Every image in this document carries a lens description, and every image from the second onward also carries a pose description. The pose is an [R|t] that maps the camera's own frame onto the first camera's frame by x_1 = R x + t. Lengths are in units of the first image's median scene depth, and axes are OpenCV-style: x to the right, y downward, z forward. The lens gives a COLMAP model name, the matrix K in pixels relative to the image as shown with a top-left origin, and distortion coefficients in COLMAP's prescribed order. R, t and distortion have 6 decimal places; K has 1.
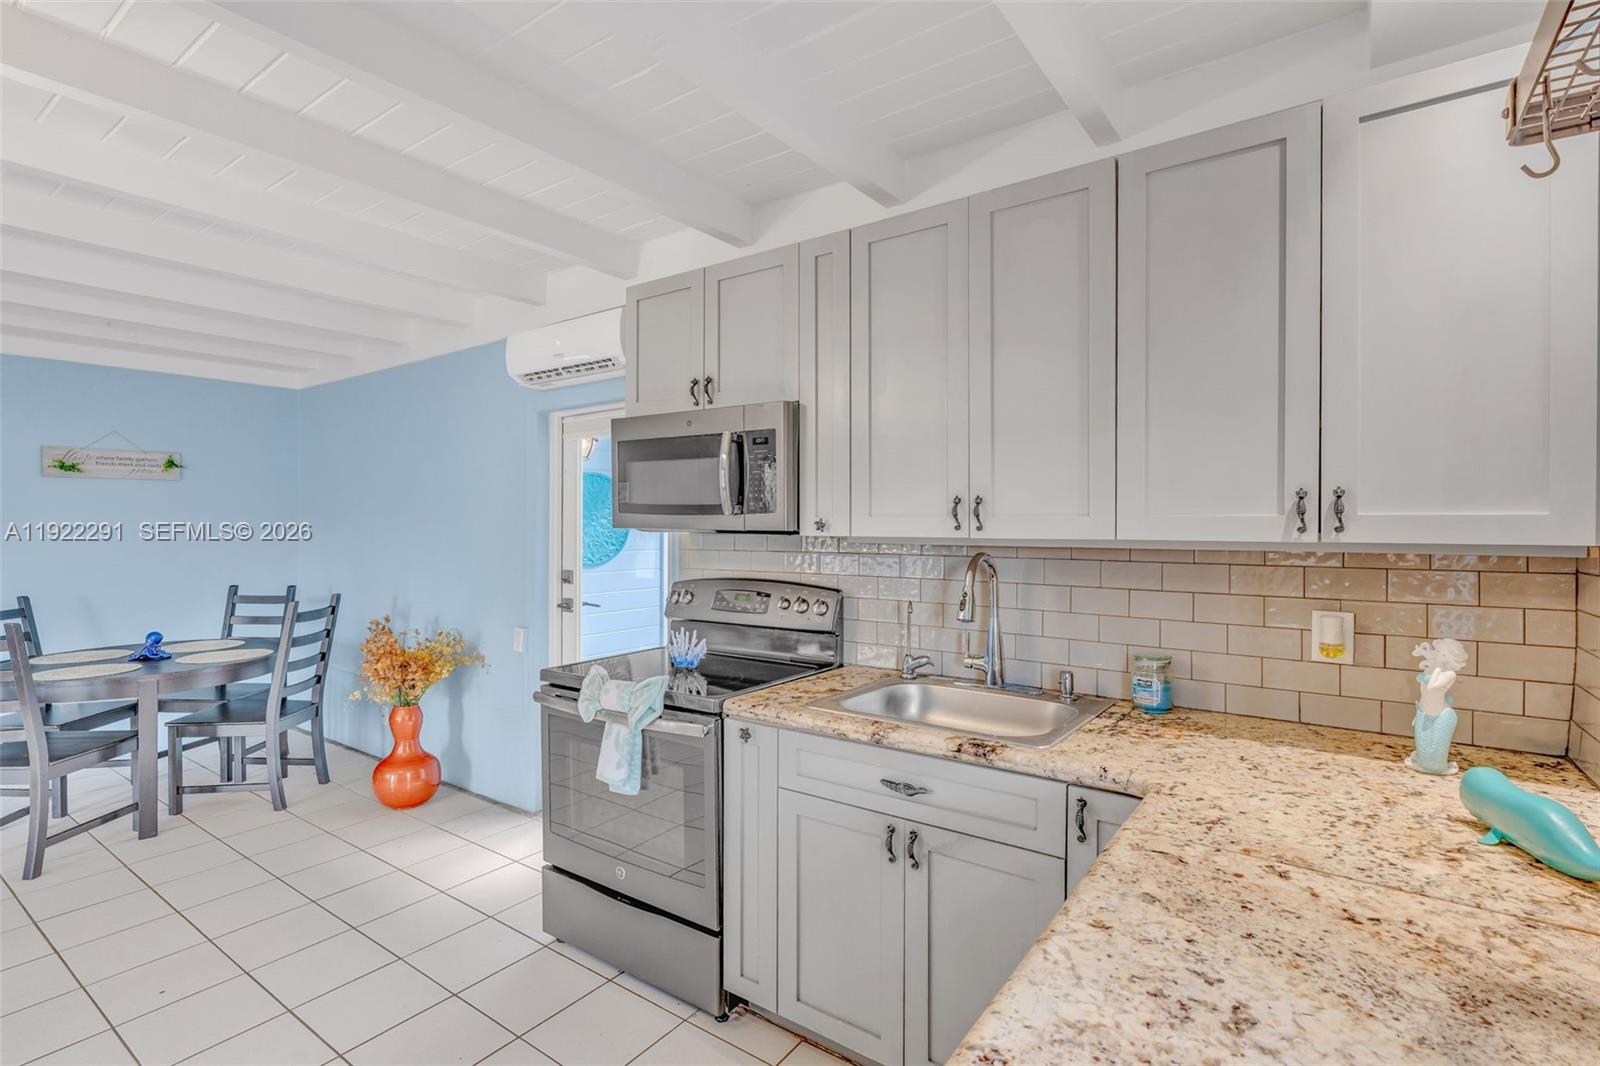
lens RADIAL K [[760.0, 0, 800.0], [0, 760.0, 533.0], [0, 0, 1]] dist [-0.001696, -0.000151]
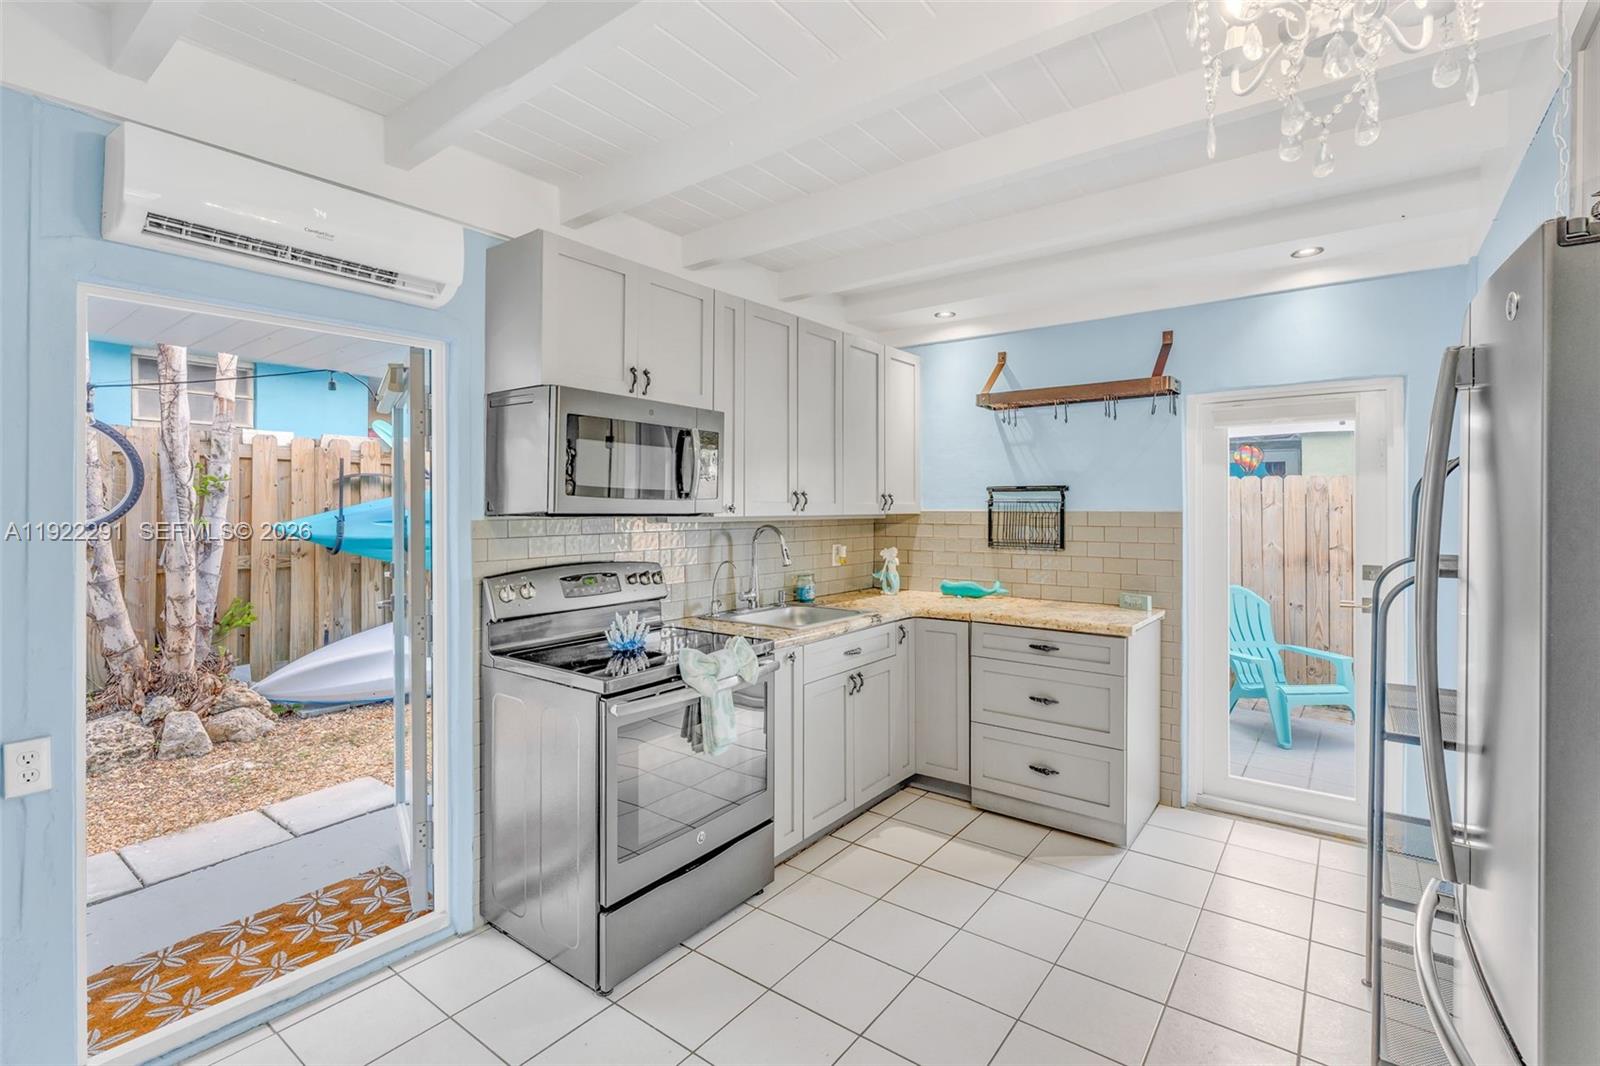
lens RADIAL K [[739.9, 0, 801.5], [0, 739.9, 528.0], [0, 0, 1]] dist [0.000859, 0.000042]
pose [[0.026755, -0.025808, 0.999309, -1.254896], [0.019739, 0.999485, 0.025284, -0.006095], [-0.999447, 0.019049, 0.027250, 0.826672]]
